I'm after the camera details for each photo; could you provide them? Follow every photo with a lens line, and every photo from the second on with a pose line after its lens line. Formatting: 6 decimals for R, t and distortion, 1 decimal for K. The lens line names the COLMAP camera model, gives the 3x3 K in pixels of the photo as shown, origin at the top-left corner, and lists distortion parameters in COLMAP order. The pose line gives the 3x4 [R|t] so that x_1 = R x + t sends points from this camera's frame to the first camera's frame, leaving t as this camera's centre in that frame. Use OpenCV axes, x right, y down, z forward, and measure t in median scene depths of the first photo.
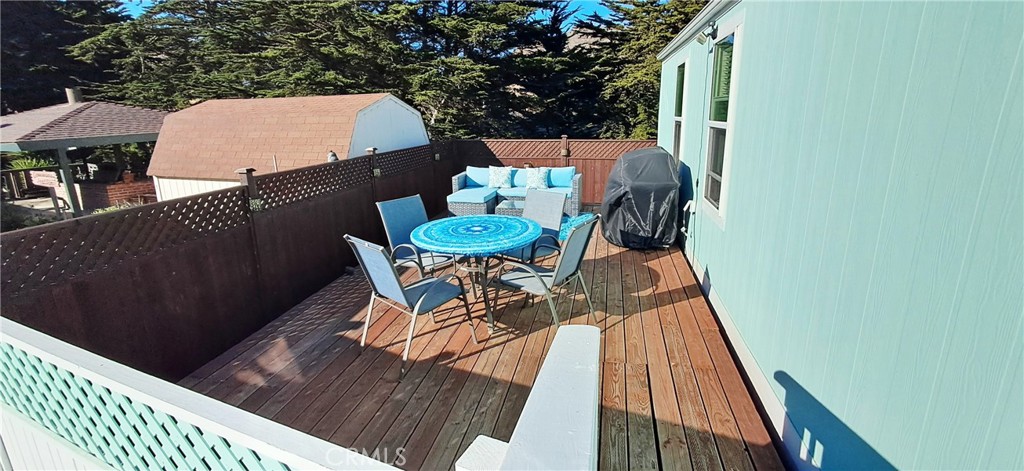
lens RADIAL K [[464.2, 0, 527.9], [0, 464.2, 231.7], [0, 0, 1]] dist [-0.000558, -0.000157]
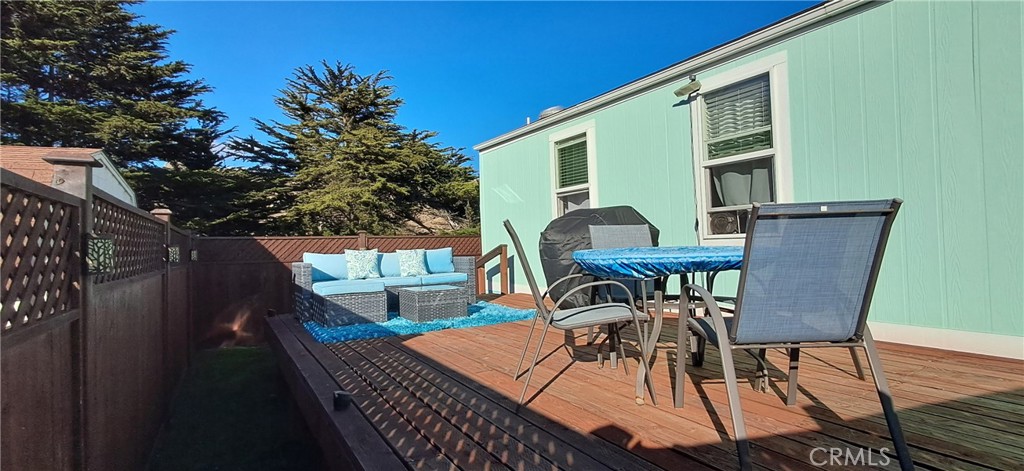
lens RADIAL K [[464.2, 0, 527.9], [0, 464.2, 231.7], [0, 0, 1]] dist [-0.000558, -0.000157]
pose [[0.731157, 0.000737, 0.682209, -0.091986], [0.201242, 0.955268, -0.216714, 0.009715], [-0.651852, 0.295741, 0.698302, 0.085995]]
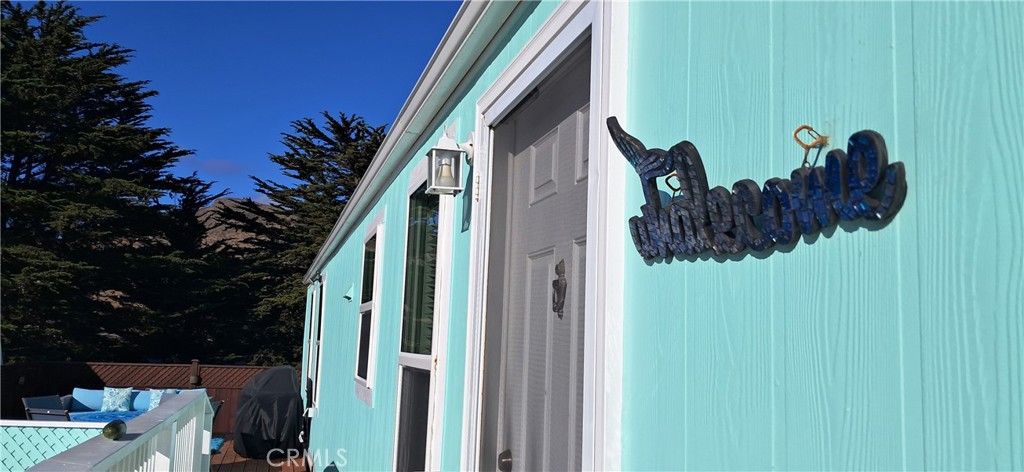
lens RADIAL K [[798.3, 0, 512.0], [0, 798.3, 236.0], [0, 0, 1]] dist [0.005523, -0.000764]
pose [[0.897014, 0.097194, 0.431184, -0.018480], [0.071711, 0.930597, -0.358951, 0.050807], [-0.436147, 0.352905, 0.827789, -0.185302]]
